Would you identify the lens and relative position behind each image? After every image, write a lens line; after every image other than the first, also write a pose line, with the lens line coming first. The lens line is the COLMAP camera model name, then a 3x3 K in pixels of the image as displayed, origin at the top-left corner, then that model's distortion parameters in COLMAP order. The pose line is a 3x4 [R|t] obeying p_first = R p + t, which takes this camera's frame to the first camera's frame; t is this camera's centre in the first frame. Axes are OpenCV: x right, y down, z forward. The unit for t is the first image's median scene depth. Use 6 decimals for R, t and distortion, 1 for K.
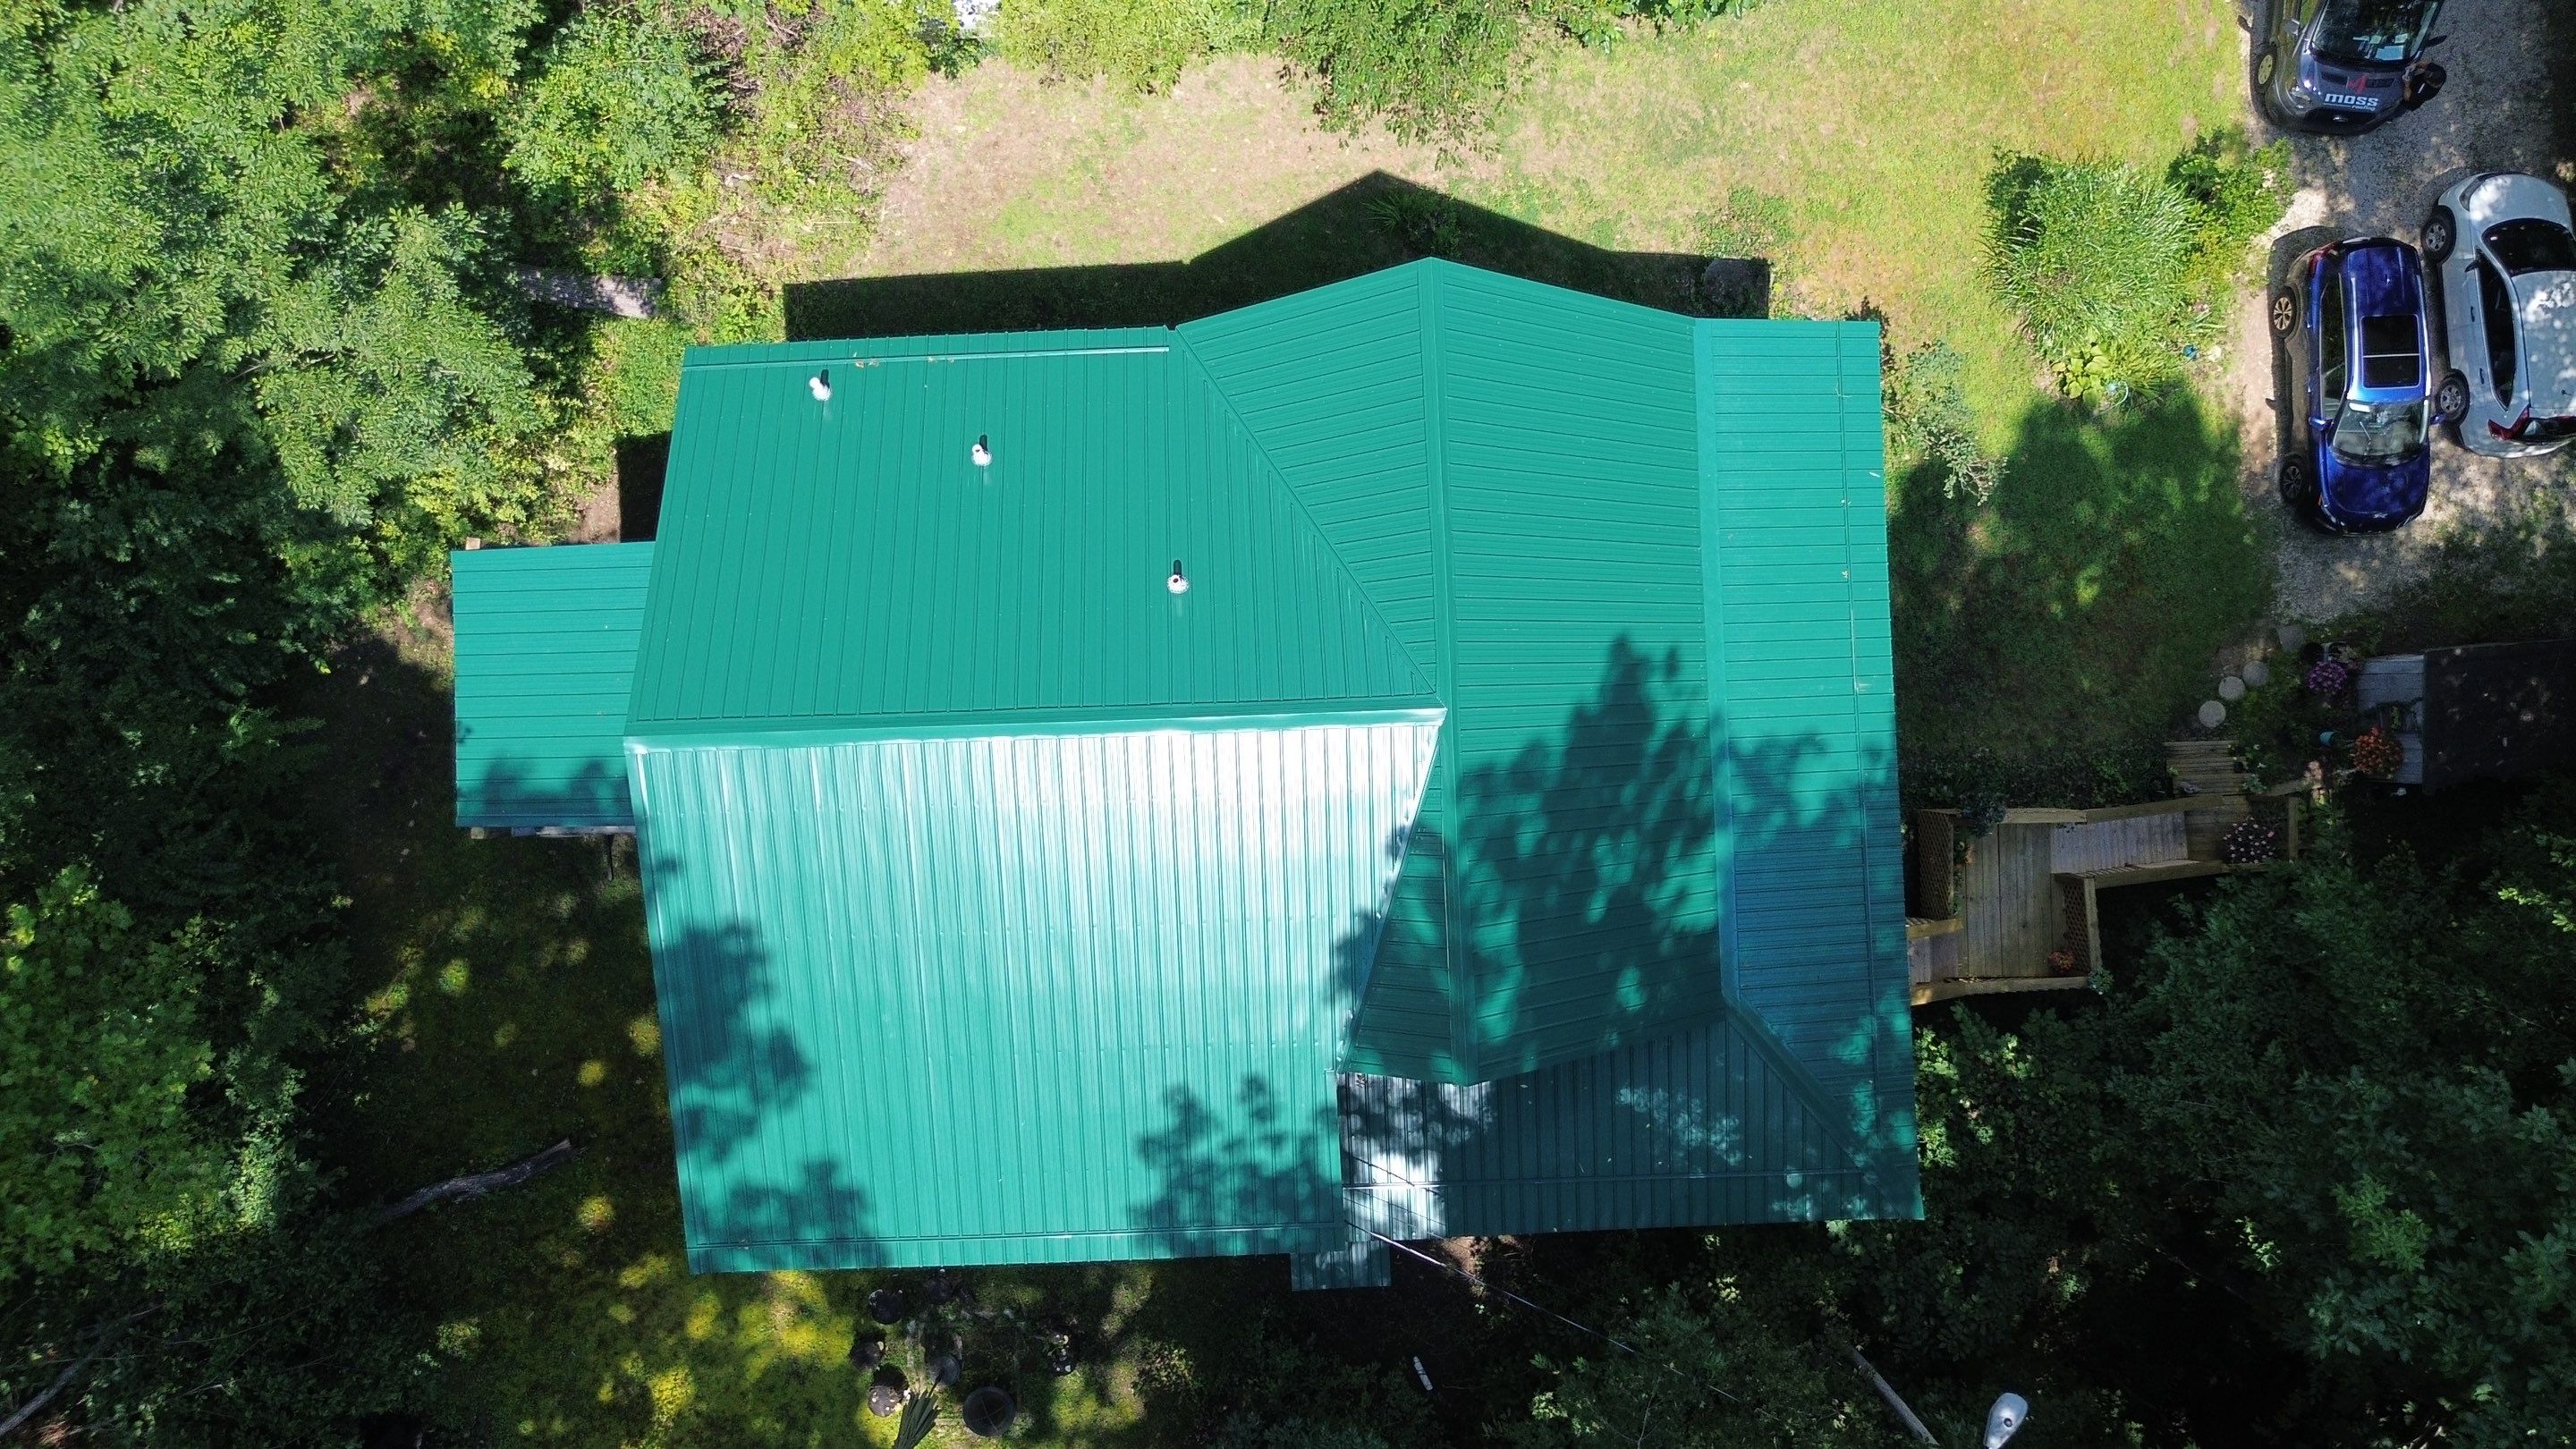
lens RADIAL K [[1834.2, 0, 1284.6], [0, 1834.2, 711.8], [0, 0, 1]] dist [0.057193, -0.061947]
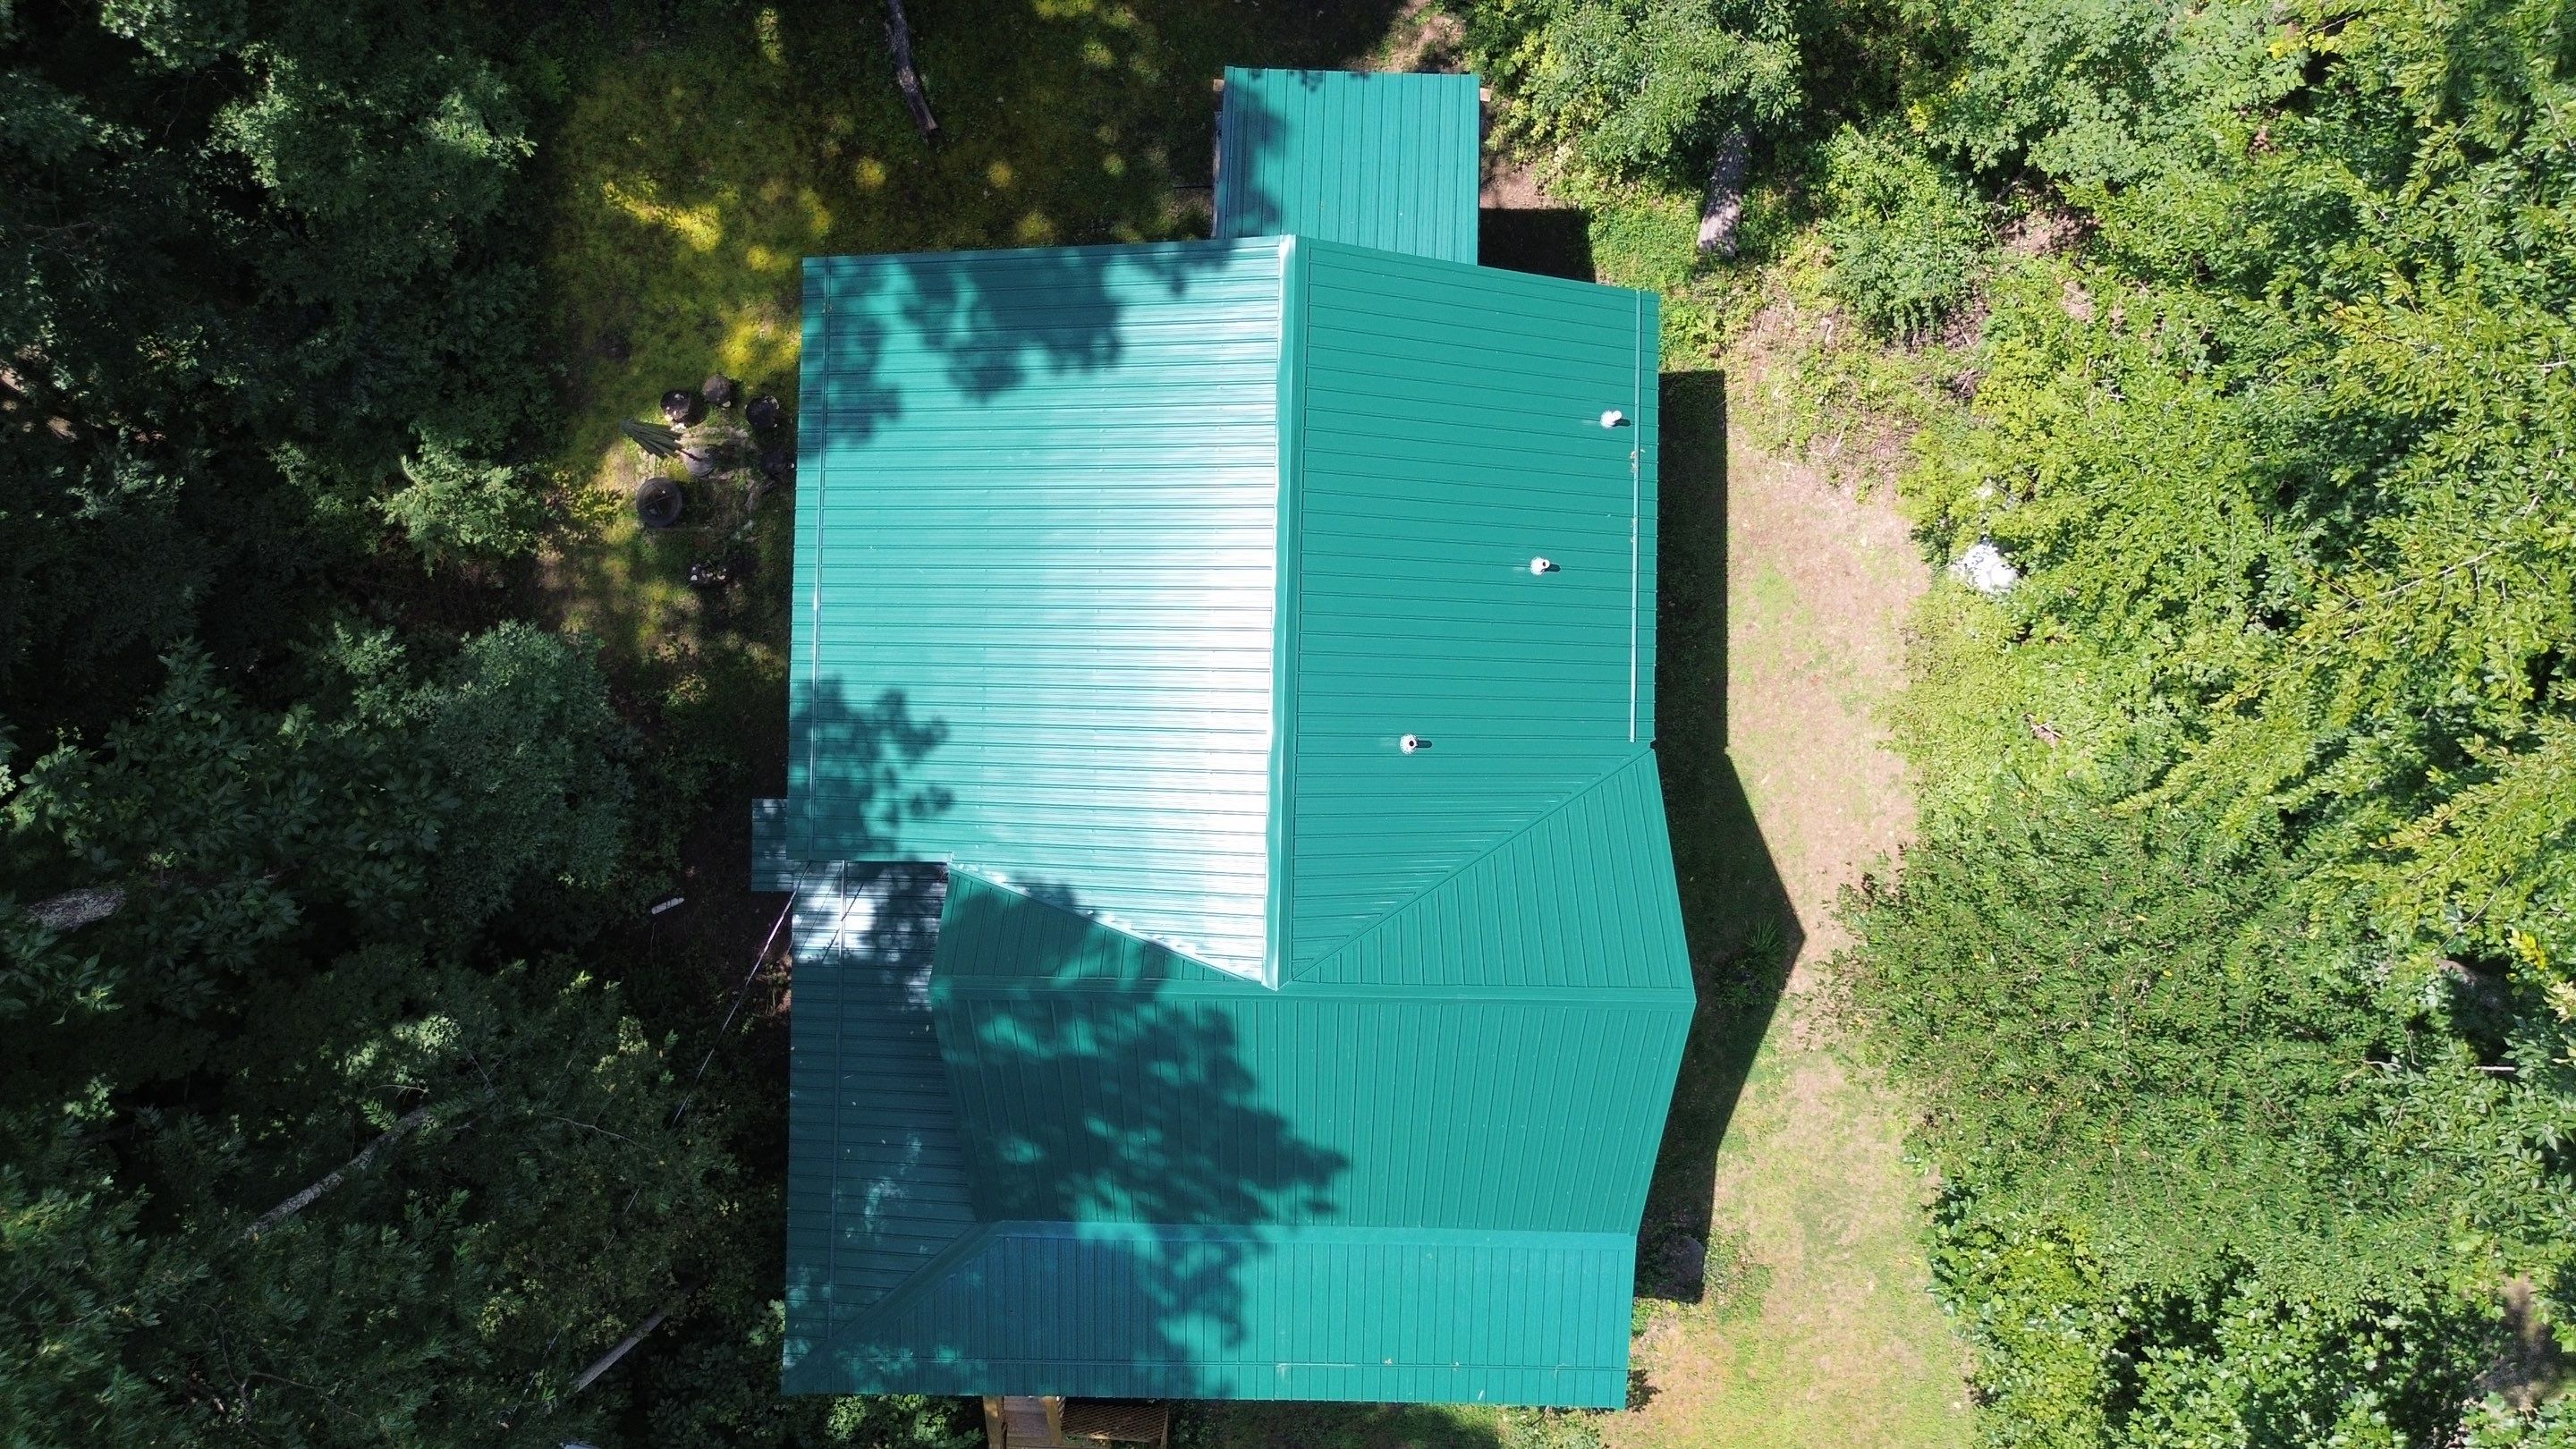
lens RADIAL K [[1822.0, 0, 1288.0], [0, 1822.0, 724.5], [0, 0, 1]] dist [0.019945, -0.000494]
pose [[-0.059536, 0.998001, -0.021209, -0.040631], [-0.998070, -0.059138, 0.018923, -0.017408], [0.017631, 0.022294, 0.999596, -0.068914]]
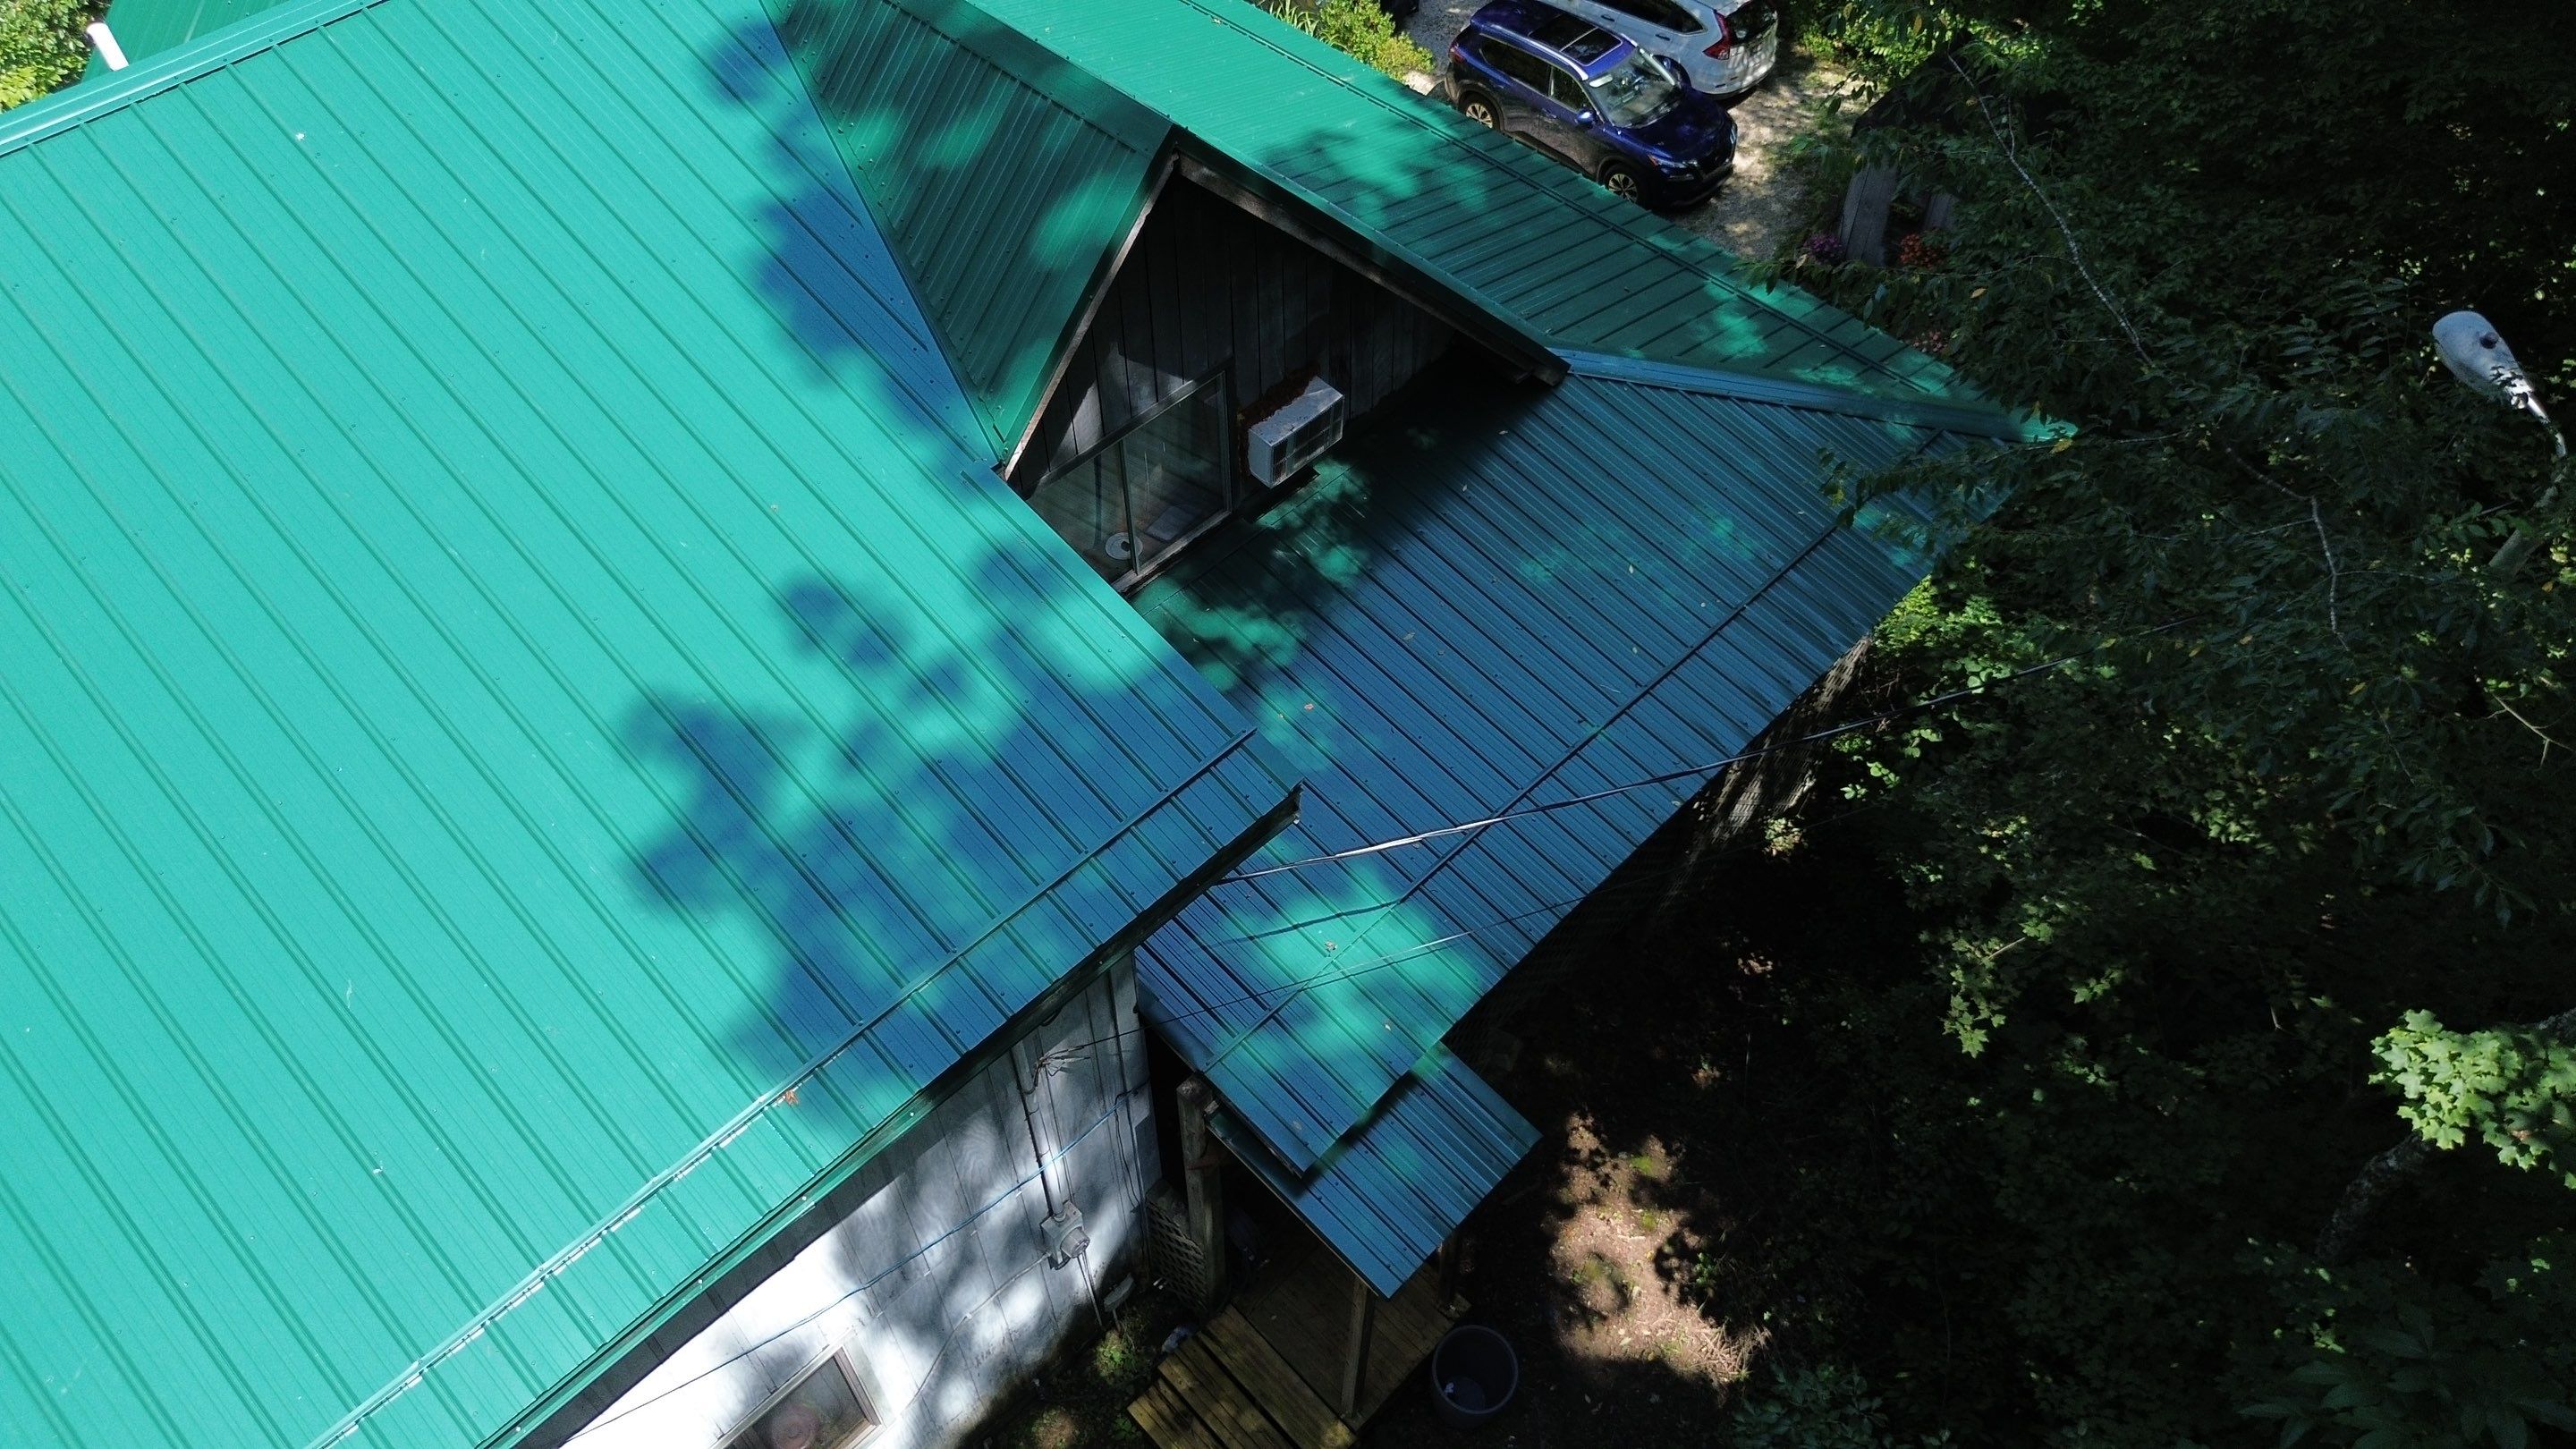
lens RADIAL K [[1836.1, 0, 1288.7], [0, 1836.1, 709.4], [0, 0, 1]] dist [0.064669, -0.058855]
pose [[0.722310, -0.523093, 0.452373, -0.107500], [0.691413, 0.560130, -0.456292, 0.379505], [-0.014704, 0.642361, 0.766261, 0.563733]]
